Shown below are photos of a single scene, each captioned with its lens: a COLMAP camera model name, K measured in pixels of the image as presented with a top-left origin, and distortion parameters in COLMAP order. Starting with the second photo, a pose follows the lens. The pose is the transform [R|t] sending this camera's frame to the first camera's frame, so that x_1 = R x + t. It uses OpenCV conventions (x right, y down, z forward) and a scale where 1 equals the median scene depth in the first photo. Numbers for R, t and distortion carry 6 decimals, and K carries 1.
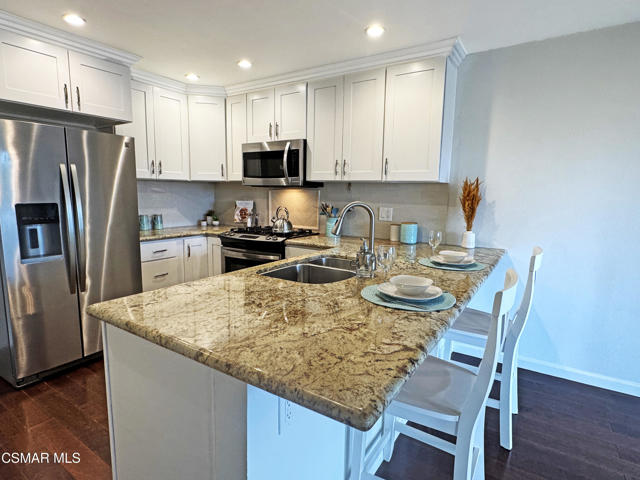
lens RADIAL K [[352.5, 0, 320.0], [0, 352.5, 240.0], [0, 0, 1]] dist [-0.001607, -0.000908]
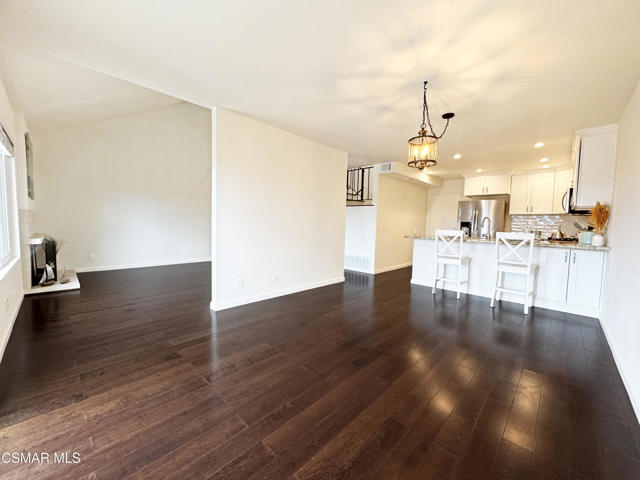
lens RADIAL K [[256.8, 0, 320.0], [0, 256.8, 240.0], [0, 0, 1]] dist [0.000105, 0.000117]
pose [[-0.183706, 0.046000, -0.981904, 1.491744], [-0.161064, 0.983995, 0.076232, 0.089440], [0.969696, 0.172154, -0.173357, 0.003156]]
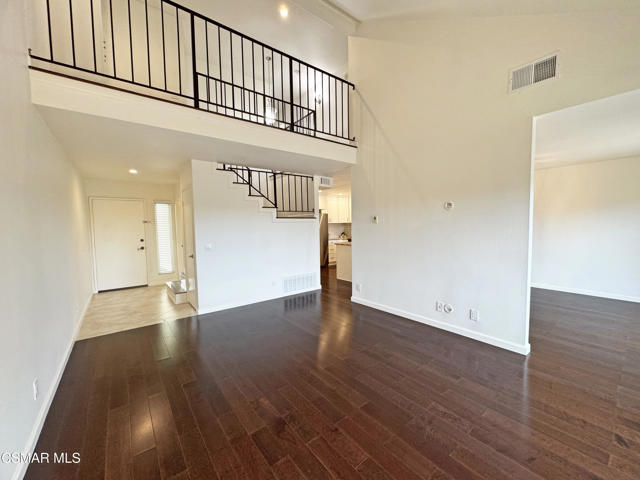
lens RADIAL K [[256.8, 0, 320.0], [0, 256.8, 240.0], [0, 0, 1]] dist [0.000105, 0.000117]
pose [[0.945333, -0.008501, -0.325997, 0.291424], [-0.016604, 0.997109, -0.074150, 0.197196], [0.325685, 0.075509, 0.942458, -1.509931]]
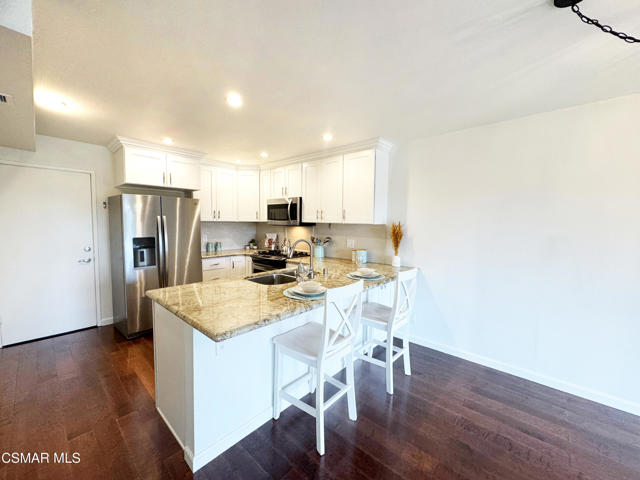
lens RADIAL K [[256.8, 0, 320.0], [0, 256.8, 240.0], [0, 0, 1]] dist [0.000105, 0.000117]
pose [[0.988986, 0.006074, -0.147884, 0.214718], [-0.016168, 0.997612, -0.067153, -0.010331], [0.147123, 0.068805, 0.986722, -0.135039]]
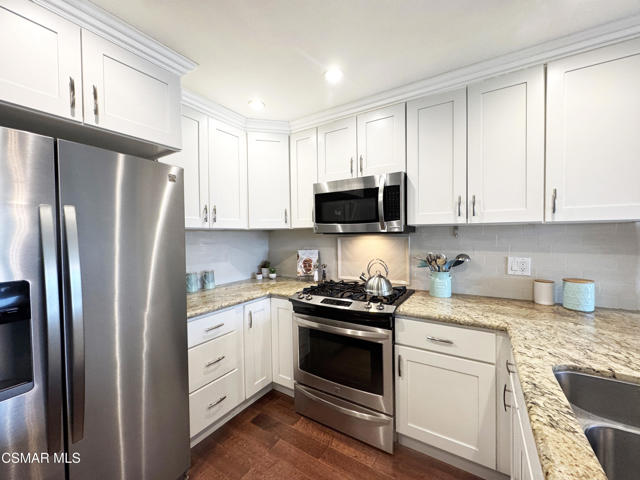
lens RADIAL K [[256.8, 0, 320.0], [0, 256.8, 240.0], [0, 0, 1]] dist [0.000105, 0.000117]
pose [[0.999431, -0.028275, 0.018370, -0.239927], [0.030187, 0.993039, -0.113852, -0.077905], [-0.015023, 0.114342, 0.993328, 0.448212]]
